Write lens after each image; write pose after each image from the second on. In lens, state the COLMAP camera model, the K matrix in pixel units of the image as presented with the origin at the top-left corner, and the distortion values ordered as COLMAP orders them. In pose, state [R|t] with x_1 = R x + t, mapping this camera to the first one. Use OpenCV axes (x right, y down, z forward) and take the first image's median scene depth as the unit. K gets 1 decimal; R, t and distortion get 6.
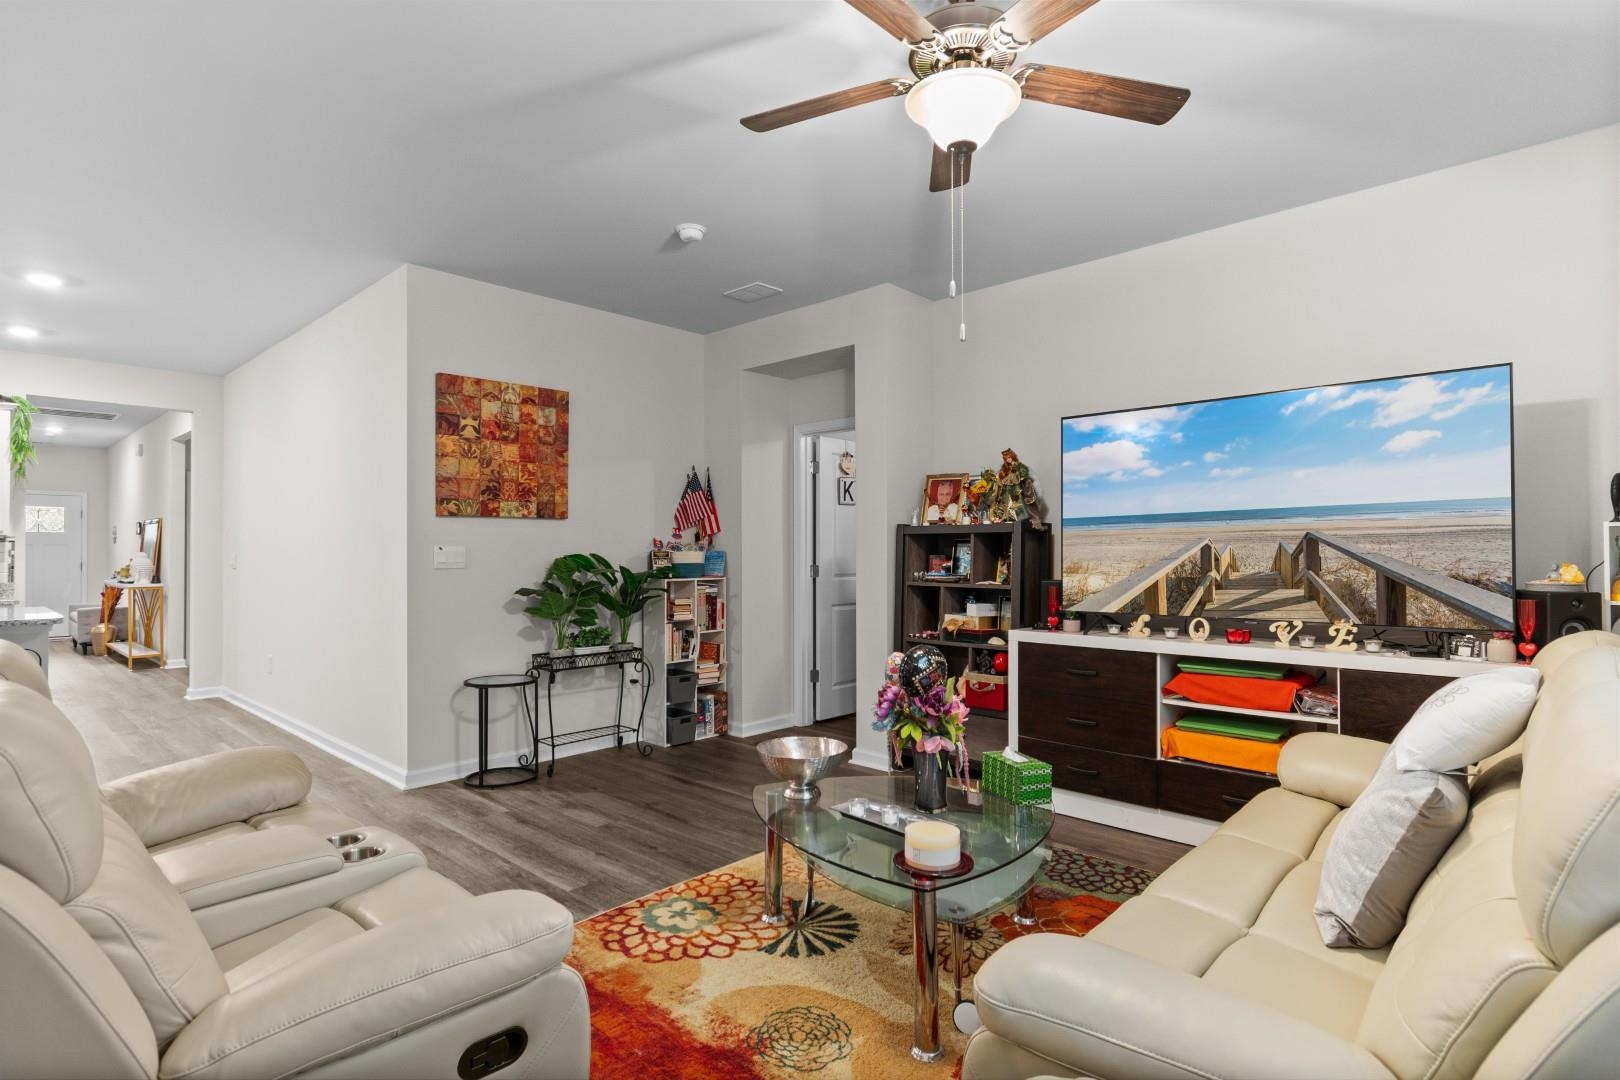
lens RADIAL K [[826.3, 0, 832.3], [0, 826.3, 535.6], [0, 0, 1]] dist [0.004128, -0.000939]
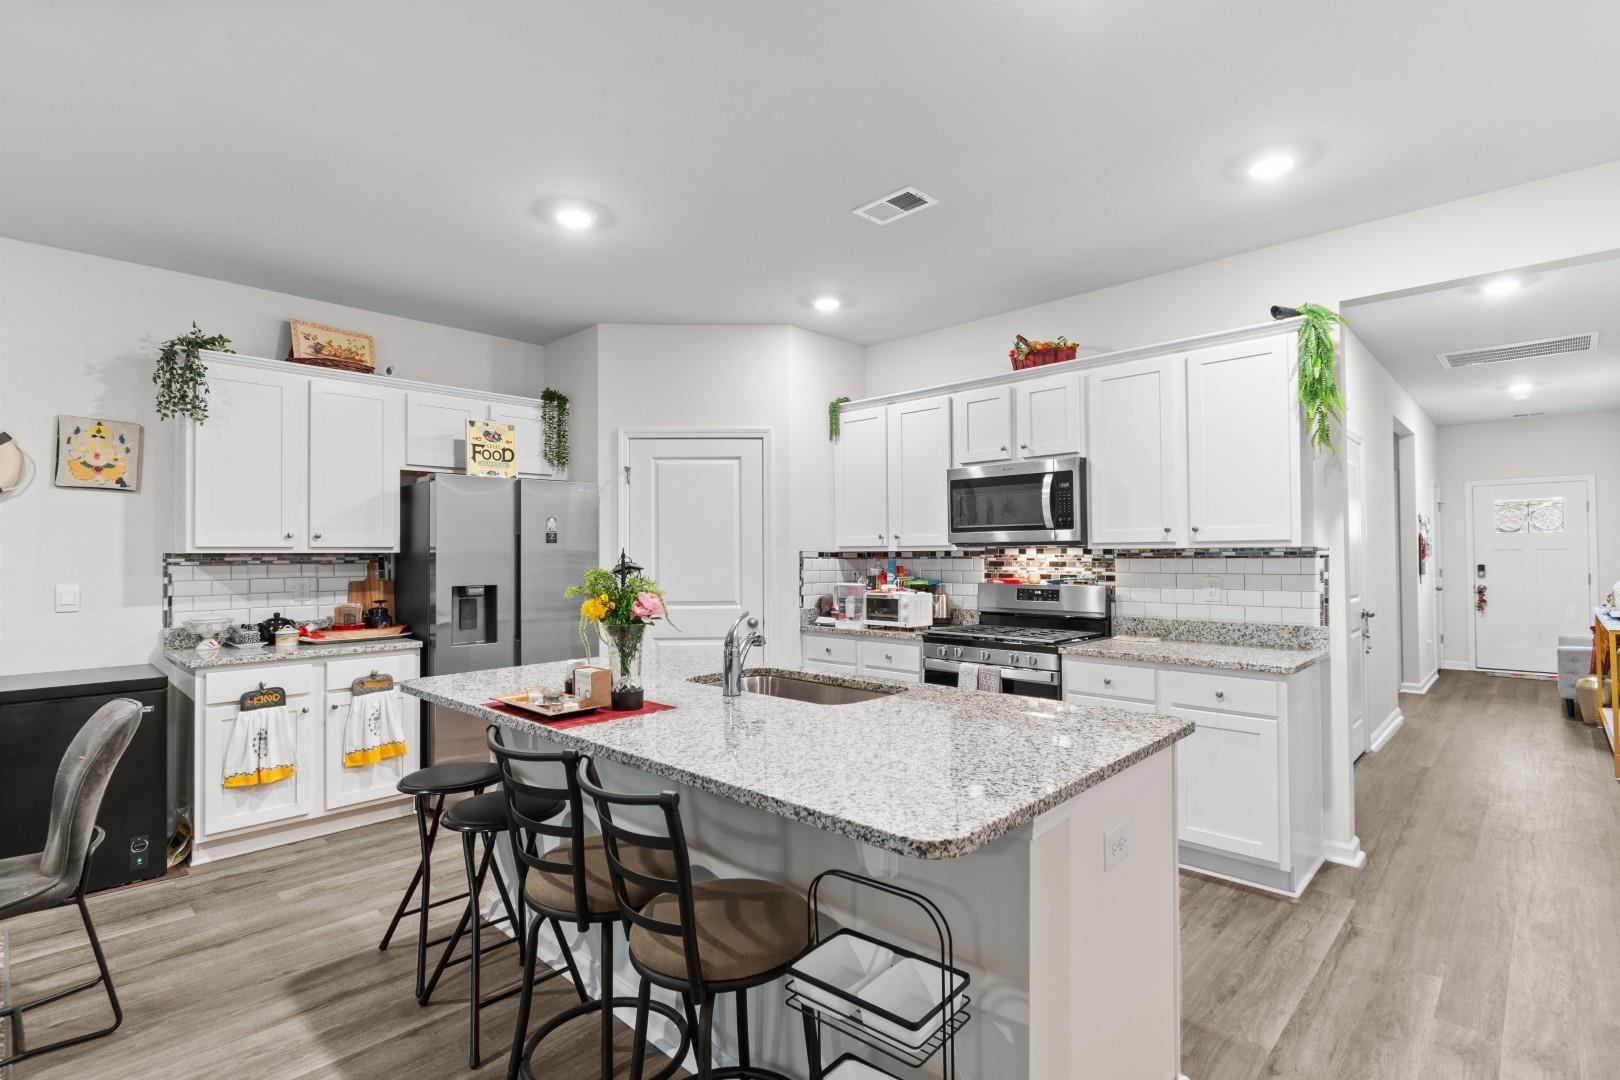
lens RADIAL K [[759.1, 0, 823.5], [0, 759.1, 547.8], [0, 0, 1]] dist [0.005507, -0.005514]
pose [[-0.007290, -0.006416, -0.999953, -0.773068], [0.020259, 0.999773, -0.006562, -0.010066], [0.999768, -0.020306, -0.007158, 1.133441]]
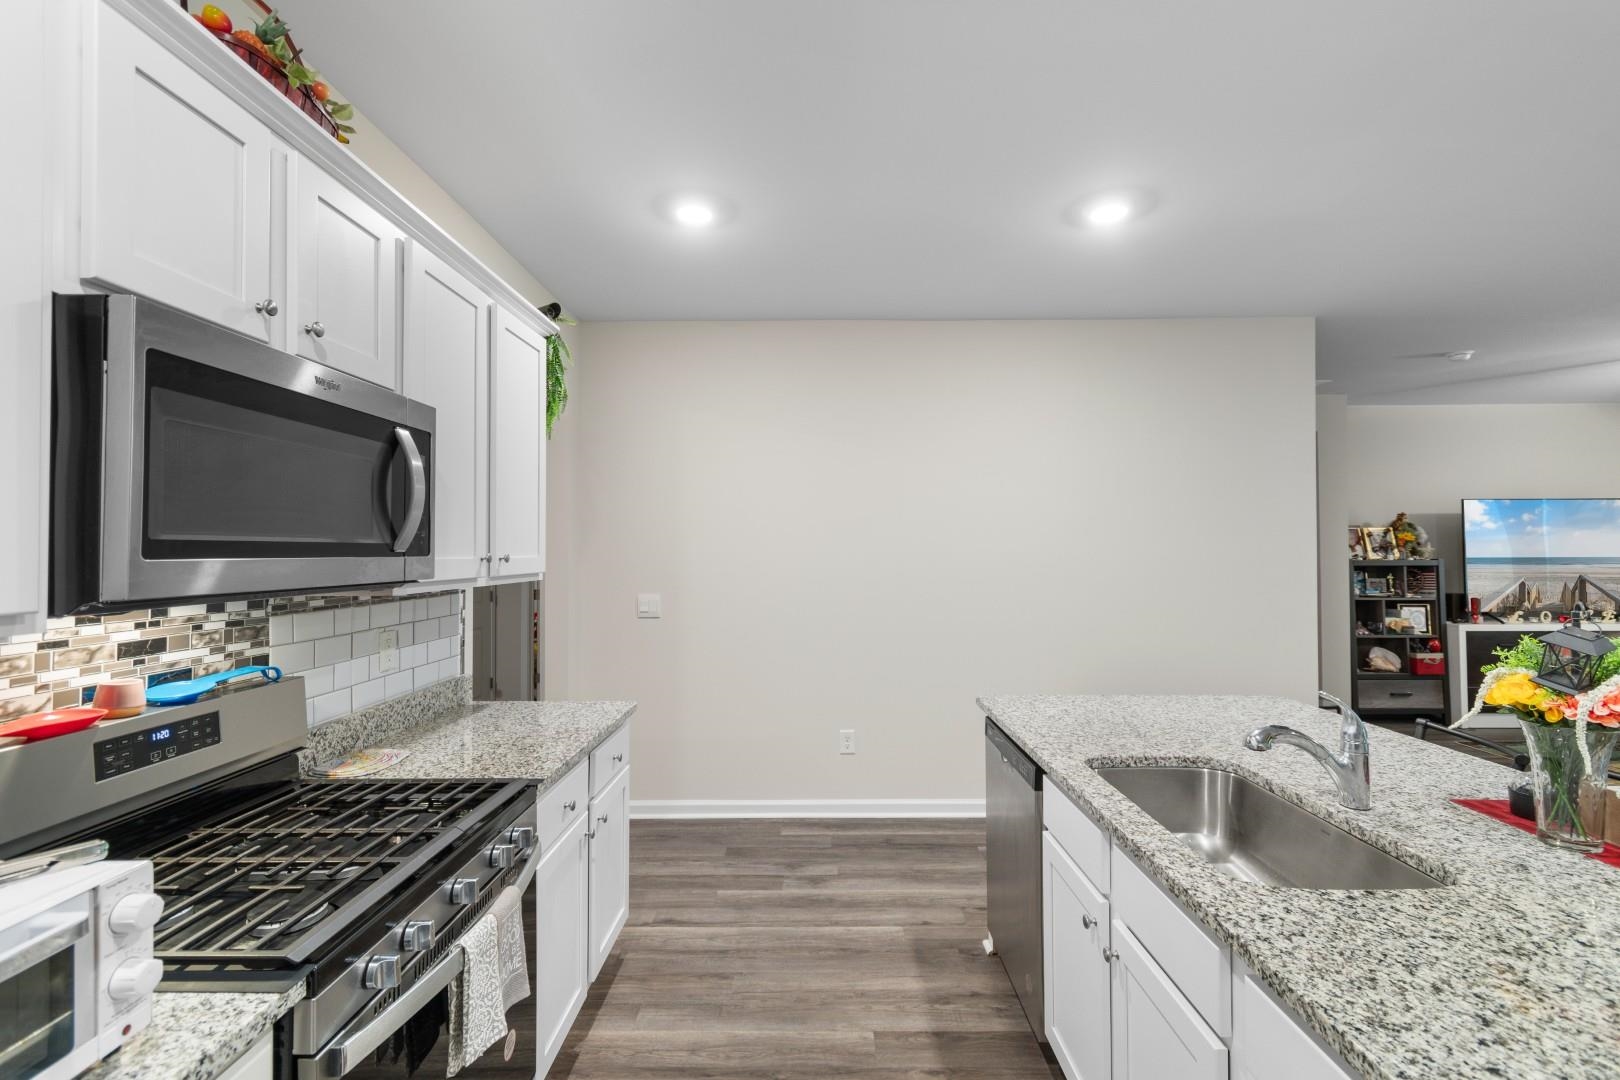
lens RADIAL K [[717.4, 0, 814.4], [0, 717.4, 541.3], [0, 0, 1]] dist [0.009983, -0.003564]
pose [[0.738897, 0.007290, 0.673779, -2.015407], [-0.006234, 0.999973, -0.003983, -0.046444], [-0.673789, -0.001257, 0.738923, 0.935506]]
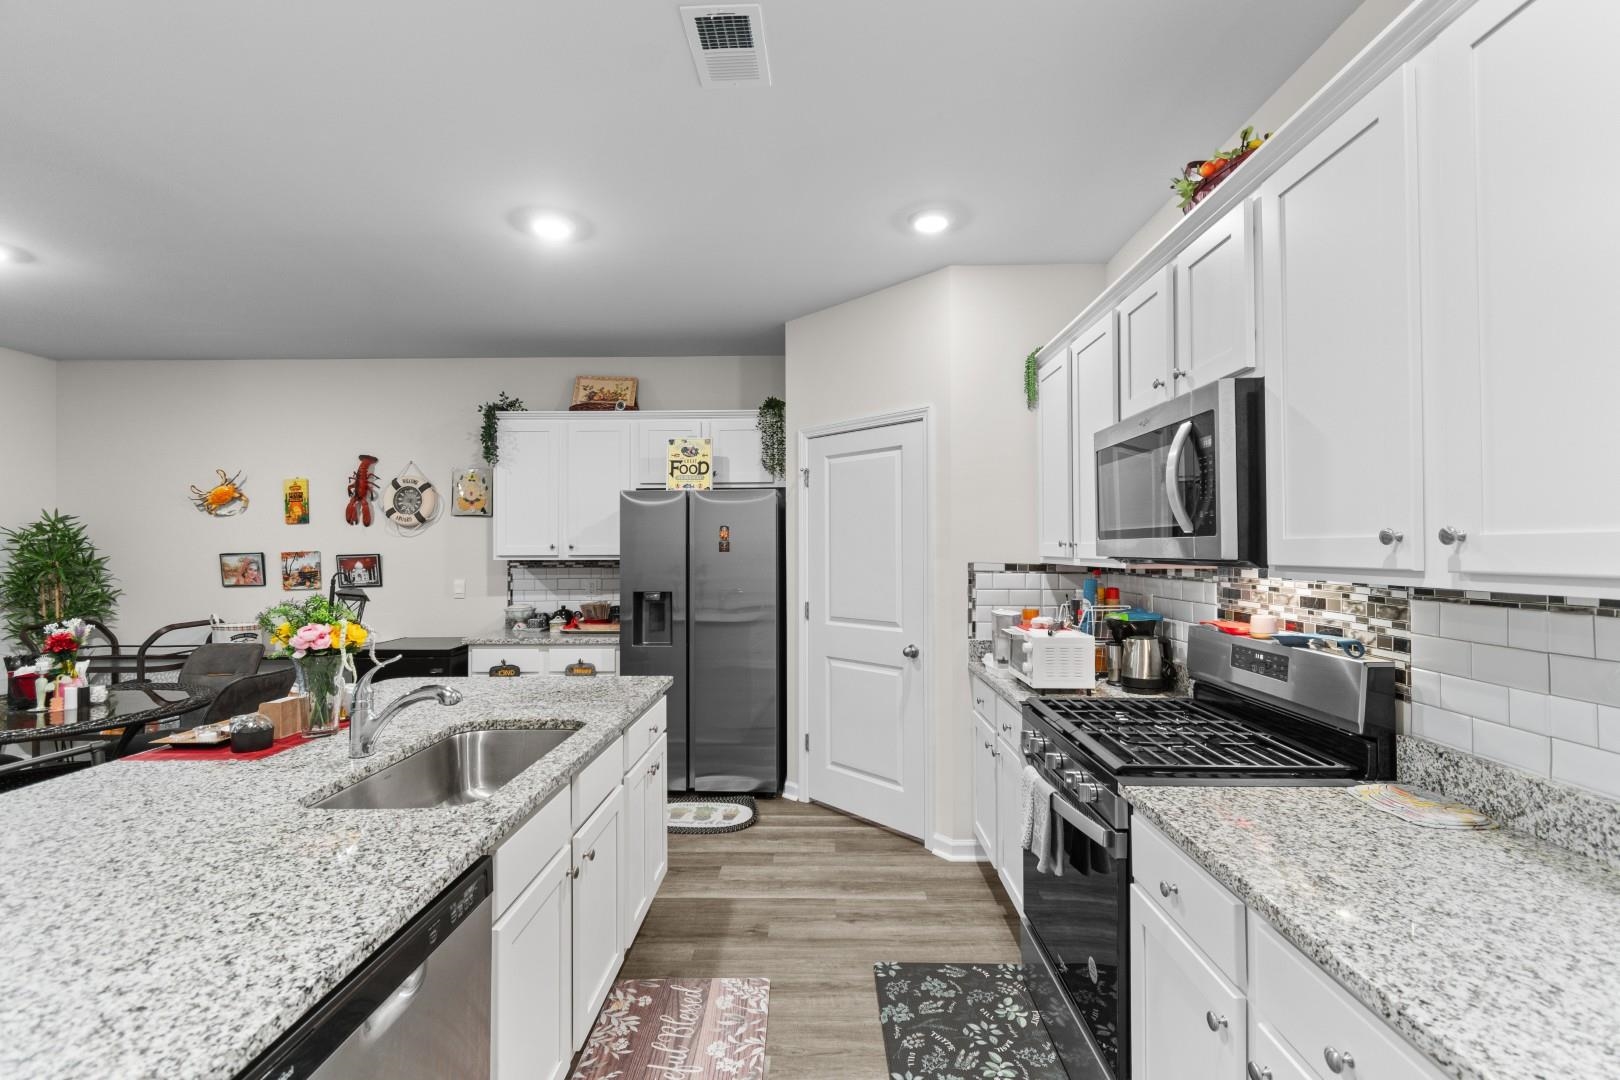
lens RADIAL K [[717.4, 0, 813.0], [0, 717.4, 543.8], [0, 0, 1]] dist [0.009983, -0.003564]
pose [[-0.743574, 0.000609, -0.668654, -1.346828], [0.015090, 0.999760, -0.015871, -0.027390], [0.668484, -0.021891, -0.743405, 1.668089]]
